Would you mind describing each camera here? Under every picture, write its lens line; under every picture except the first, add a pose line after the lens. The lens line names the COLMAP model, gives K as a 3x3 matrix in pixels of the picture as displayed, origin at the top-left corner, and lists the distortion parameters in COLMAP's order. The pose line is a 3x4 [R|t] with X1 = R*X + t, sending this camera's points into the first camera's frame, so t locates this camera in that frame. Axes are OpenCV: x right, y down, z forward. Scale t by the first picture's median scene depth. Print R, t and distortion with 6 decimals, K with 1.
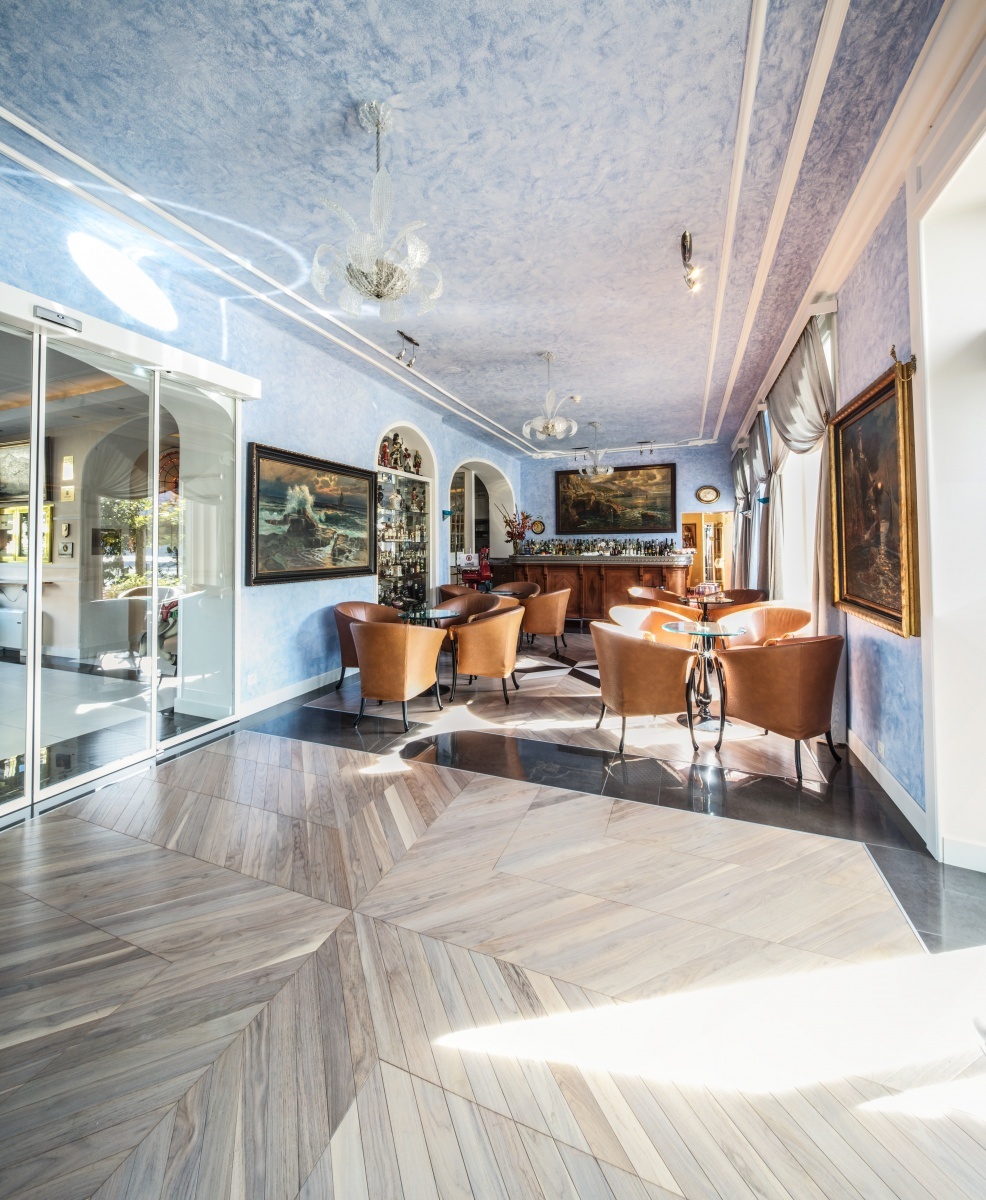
lens RADIAL K [[482.3, 0, 490.3], [0, 482.3, 533.0], [0, 0, 1]] dist [0.008404, -0.000887]
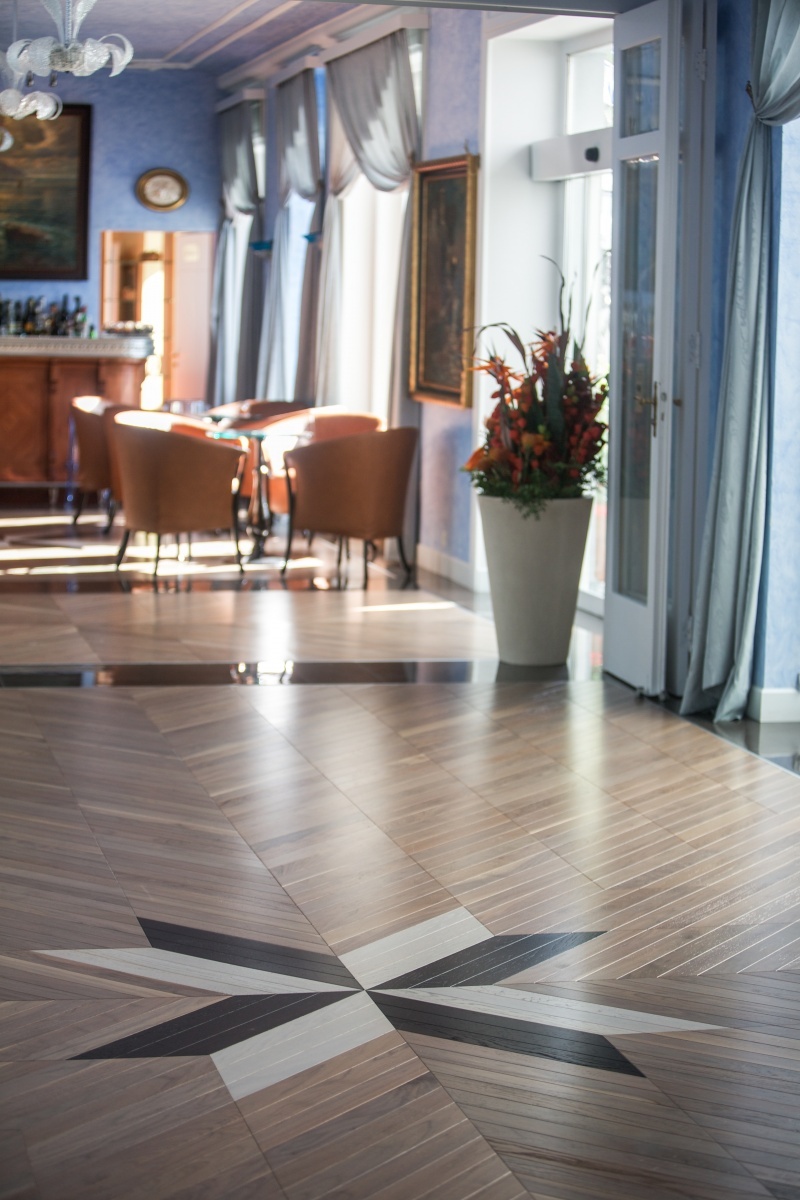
lens RADIAL K [[2470.2, 0, 400.7], [0, 2470.2, 599.1], [0, 0, 1]] dist [-0.268127, 0.000000]
pose [[0.814705, -0.045918, 0.578054, -0.590112], [-0.042618, 0.989422, 0.138661, -0.031812], [-0.578307, -0.137603, 0.804131, -0.815319]]
